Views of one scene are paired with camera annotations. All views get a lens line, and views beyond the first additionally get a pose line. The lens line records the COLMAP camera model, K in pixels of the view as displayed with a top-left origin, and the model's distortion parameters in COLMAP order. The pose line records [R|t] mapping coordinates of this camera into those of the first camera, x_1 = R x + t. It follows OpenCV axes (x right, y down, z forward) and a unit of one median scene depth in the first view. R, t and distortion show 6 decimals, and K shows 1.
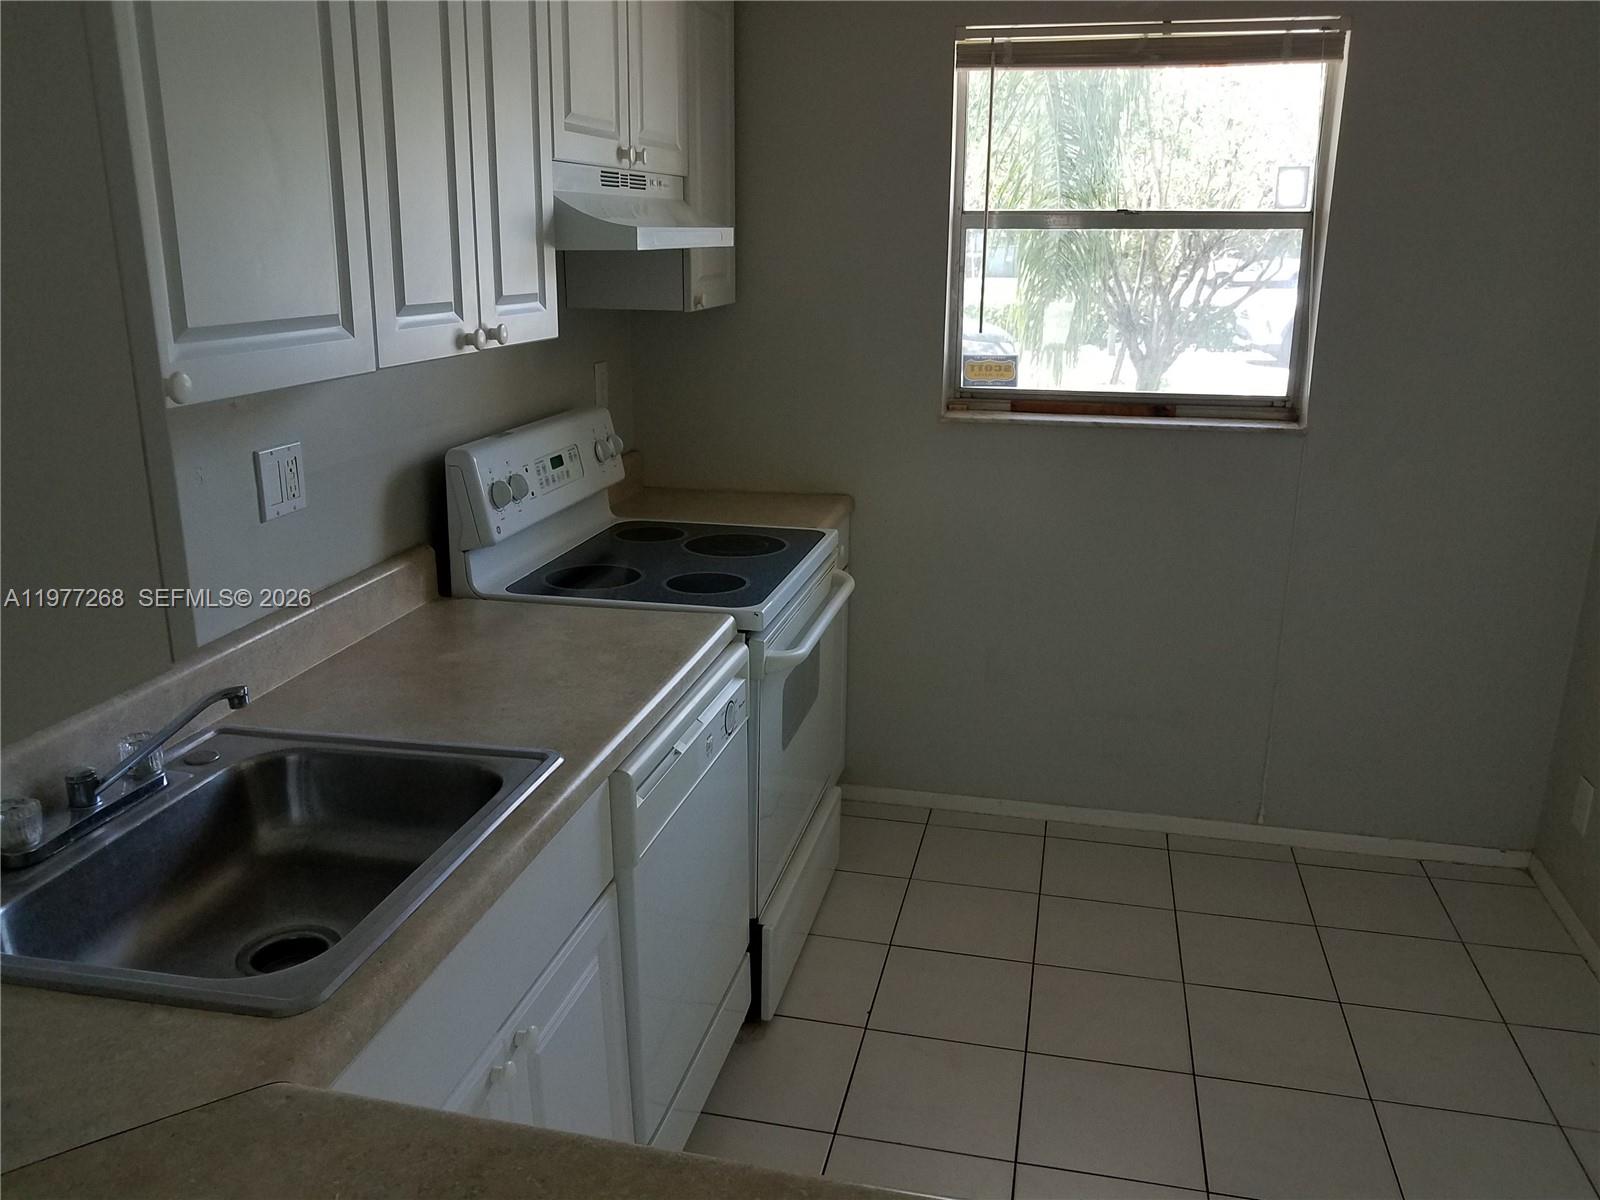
lens RADIAL K [[1284.7, 0, 801.6], [0, 1284.7, 593.5], [0, 0, 1]] dist [0.029173, -0.067953]
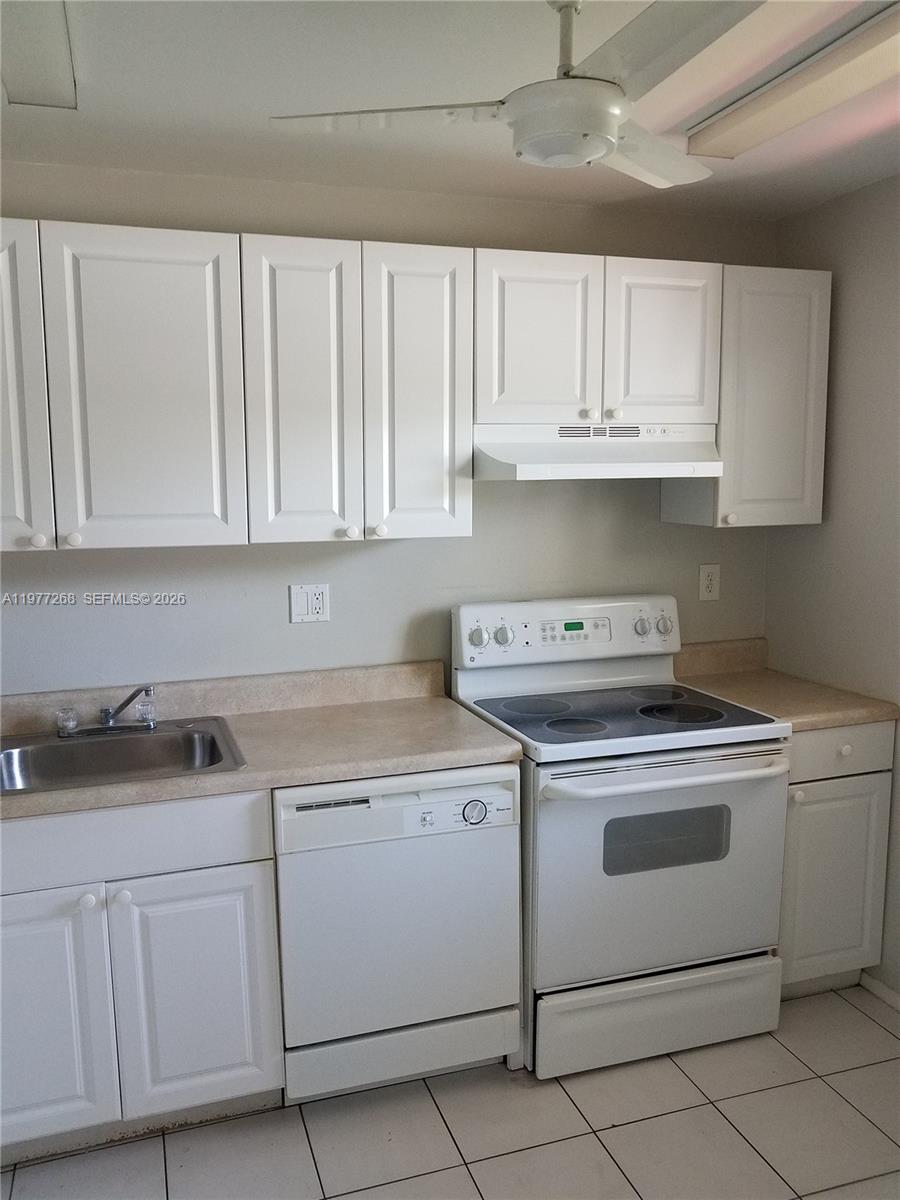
lens RADIAL K [[949.2, 0, 427.9], [0, 949.2, 618.5], [0, 0, 1]] dist [0.048267, -0.066299]
pose [[0.503450, 0.118713, -0.855830, 0.597536], [-0.218687, 0.975772, 0.006705, -0.079235], [0.835891, 0.183783, 0.517214, 0.308343]]
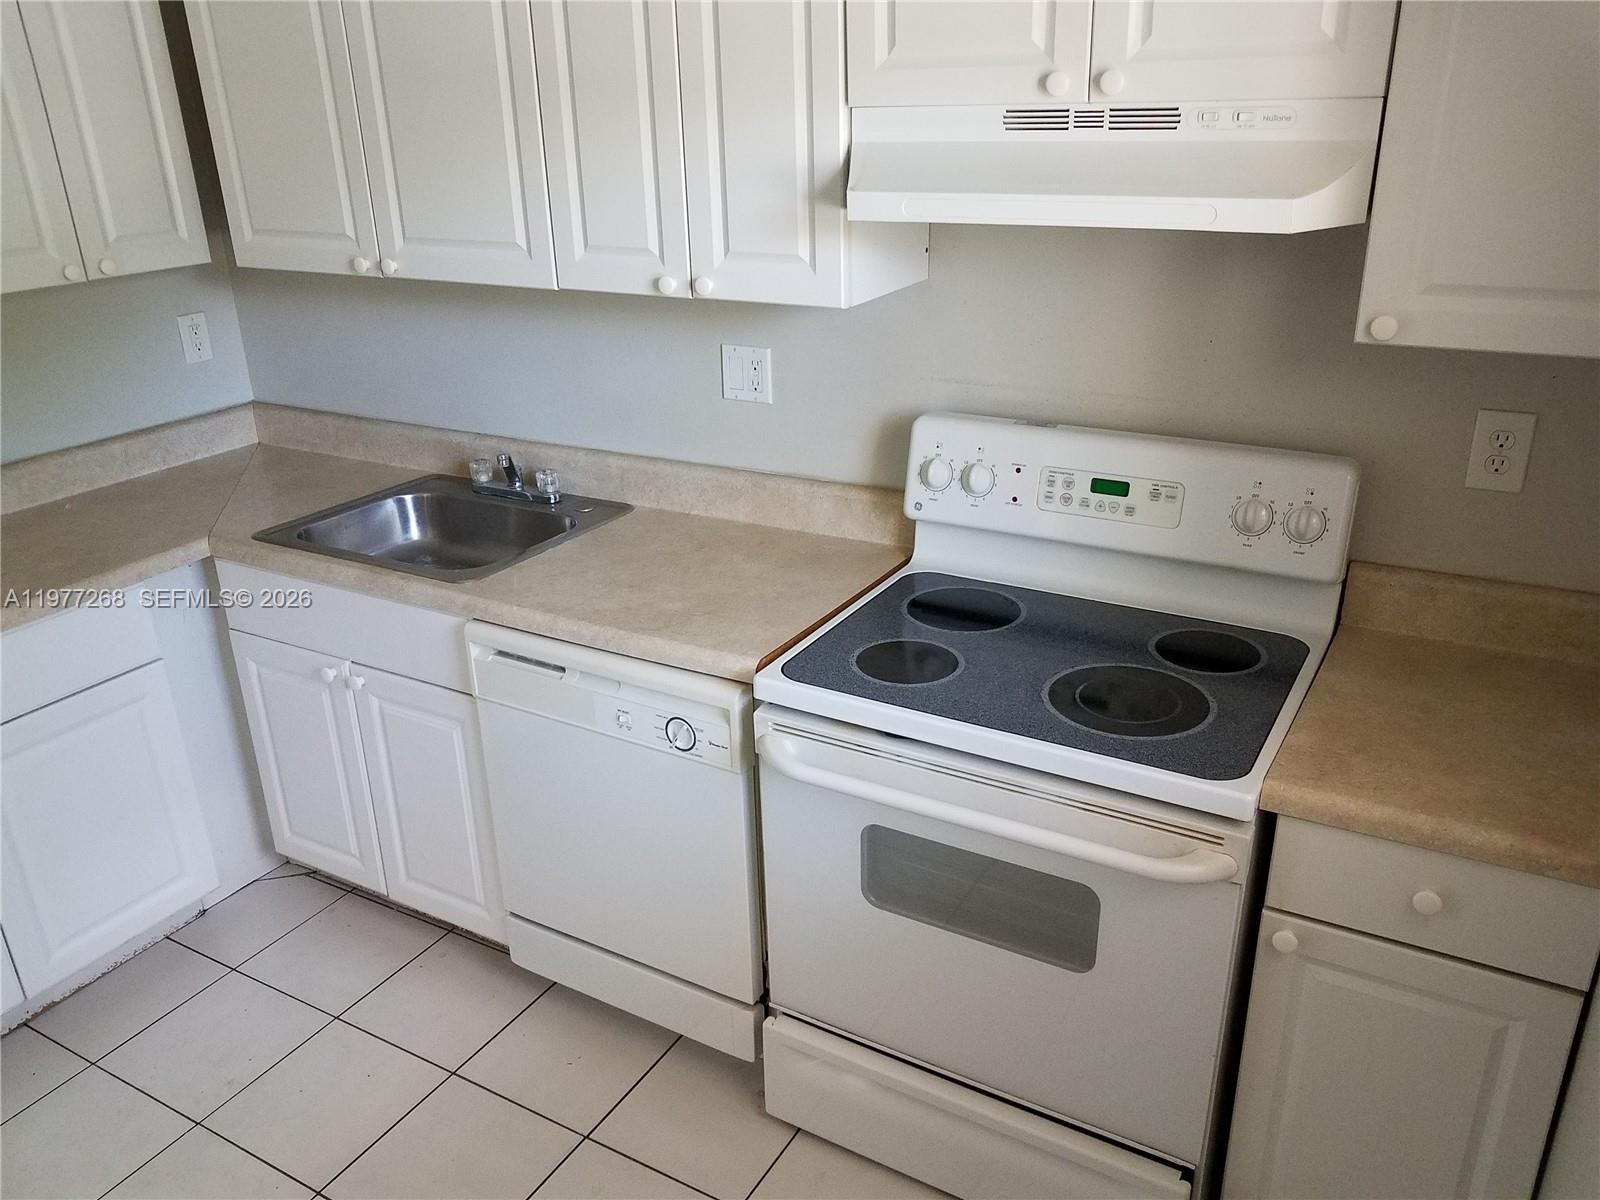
lens RADIAL K [[1255.5, 0, 778.9], [0, 1255.5, 622.3], [0, 0, 1]] dist [0.005815, -0.035423]
pose [[-0.310517, 0.377064, -0.872584, 0.535022], [-0.231575, 0.860296, 0.454162, -0.314813], [0.921929, 0.343094, -0.179818, 0.938301]]
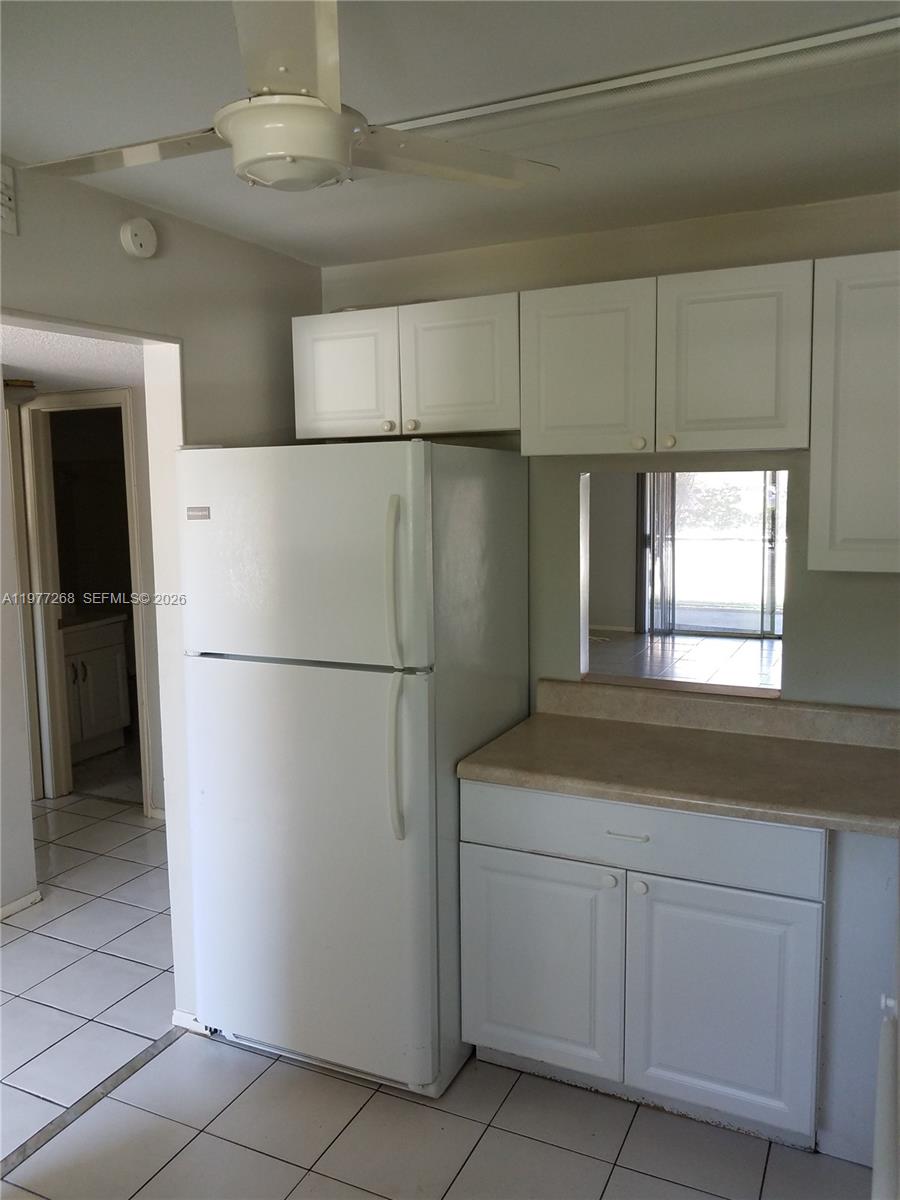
lens RADIAL K [[941.9, 0, 431.2], [0, 941.9, 594.9], [0, 0, 1]] dist [0.008616, 0.003385]
pose [[-0.972367, -0.017578, 0.232796, -0.001305], [0.074653, 0.921395, 0.381390, -0.305443], [-0.221201, 0.388230, -0.894621, 1.013146]]
